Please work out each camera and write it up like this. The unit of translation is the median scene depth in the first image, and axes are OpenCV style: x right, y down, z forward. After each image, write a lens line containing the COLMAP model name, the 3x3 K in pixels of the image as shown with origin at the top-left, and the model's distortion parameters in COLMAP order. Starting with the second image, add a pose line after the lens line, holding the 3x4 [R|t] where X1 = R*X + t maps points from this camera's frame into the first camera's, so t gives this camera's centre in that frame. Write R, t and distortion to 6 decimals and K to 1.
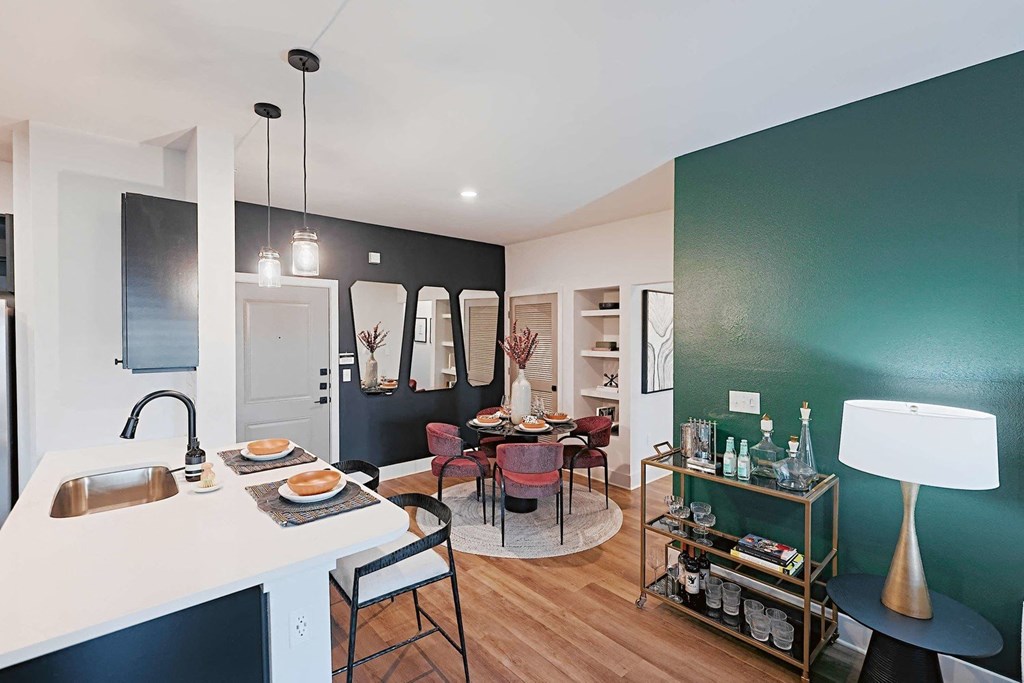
lens RADIAL K [[432.8, 0, 508.8], [0, 432.8, 341.1], [0, 0, 1]] dist [-0.026205, -0.000243]
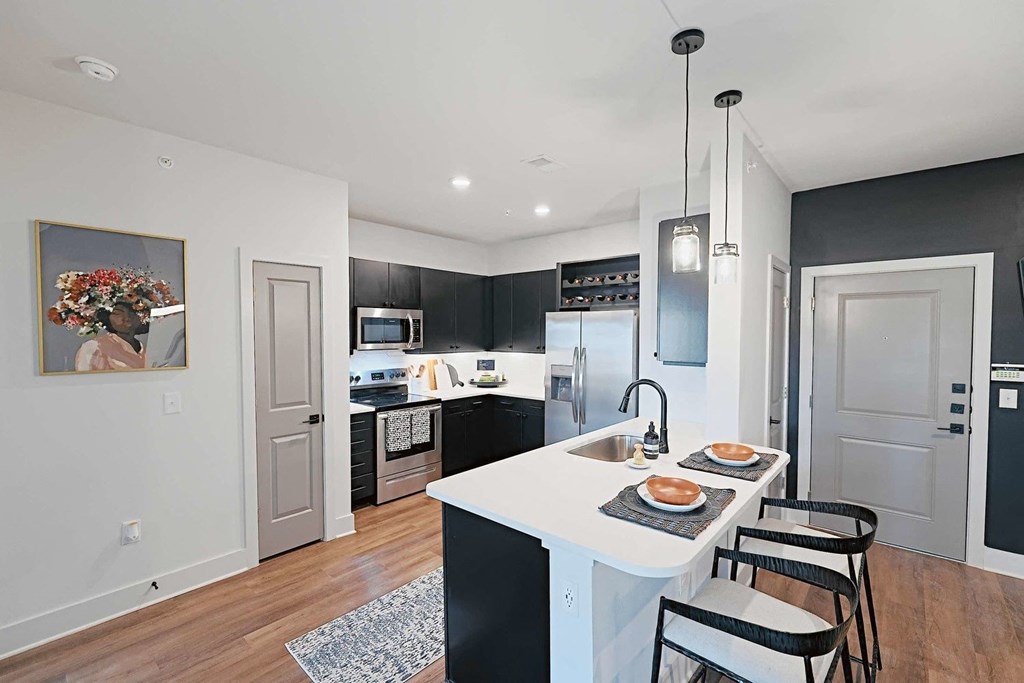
lens RADIAL K [[432.8, 0, 508.8], [0, 432.8, 341.1], [0, 0, 1]] dist [-0.026205, -0.000243]
pose [[0.117155, 0.017342, -0.992962, 0.359215], [-0.017978, 0.999721, 0.015339, -0.006016], [0.992951, 0.016054, 0.117434, 0.430315]]
